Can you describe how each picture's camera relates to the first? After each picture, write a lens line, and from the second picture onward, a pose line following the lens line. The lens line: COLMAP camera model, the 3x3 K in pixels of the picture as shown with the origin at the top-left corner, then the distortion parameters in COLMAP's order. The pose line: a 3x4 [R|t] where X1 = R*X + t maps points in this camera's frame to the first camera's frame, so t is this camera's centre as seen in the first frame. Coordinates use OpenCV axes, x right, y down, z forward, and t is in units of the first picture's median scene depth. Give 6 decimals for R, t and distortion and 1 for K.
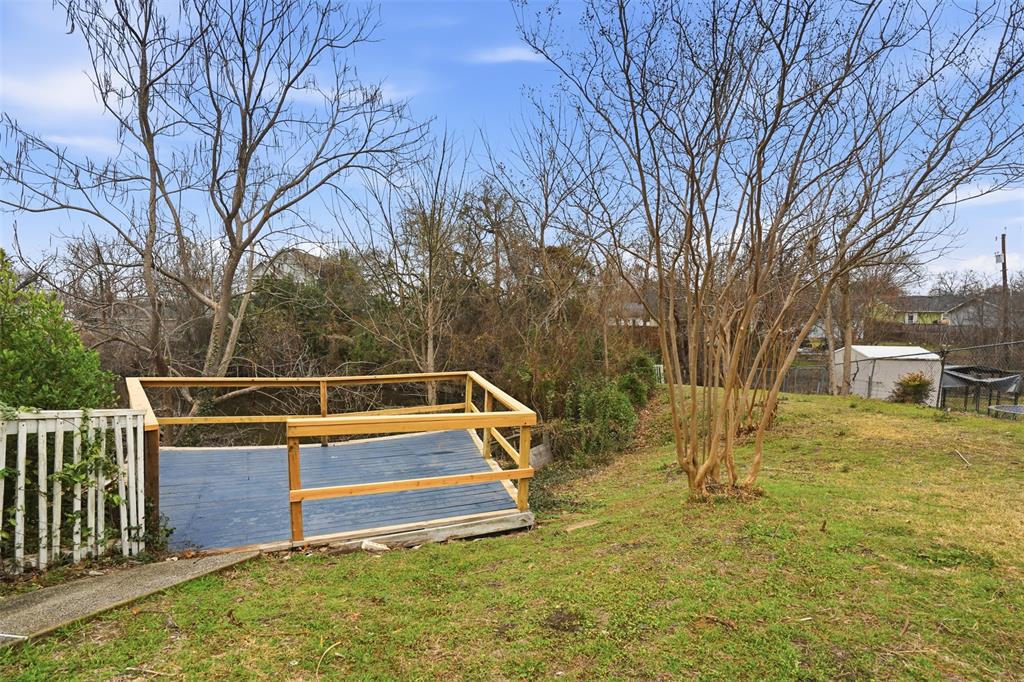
lens RADIAL K [[481.6, 0, 508.4], [0, 481.6, 339.1], [0, 0, 1]] dist [-0.040769, 0.009842]
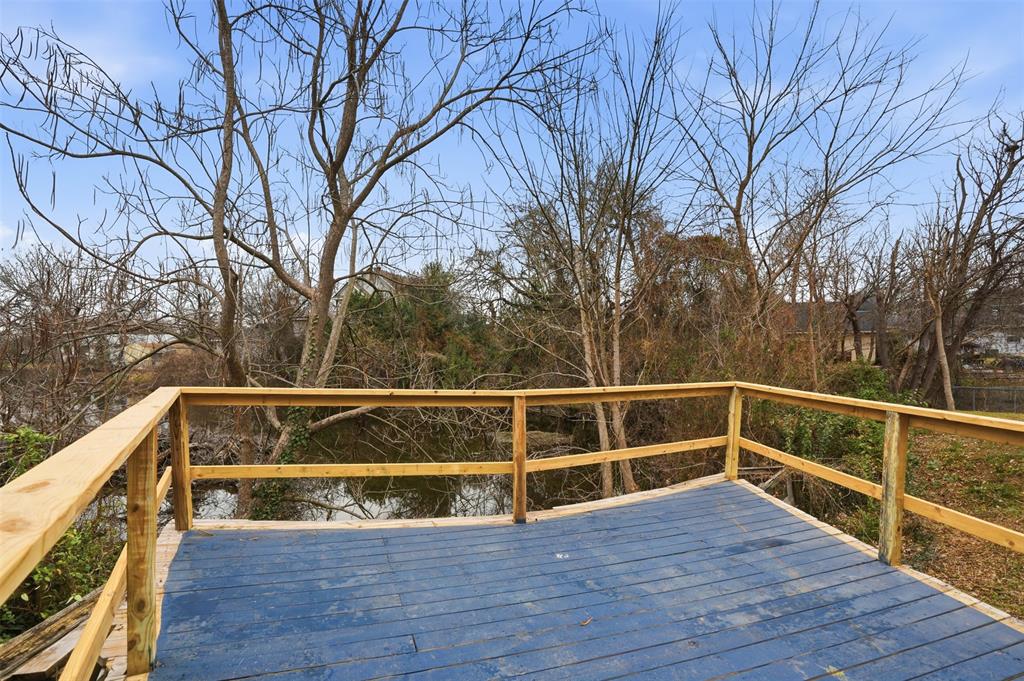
lens RADIAL K [[481.6, 0, 515.9], [0, 481.6, 345.8], [0, 0, 1]] dist [-0.040769, 0.009842]
pose [[0.990859, -0.007533, -0.134694, -0.220952], [0.003059, 0.999438, -0.033393, 0.034248], [0.134869, 0.032676, 0.990324, 0.336919]]
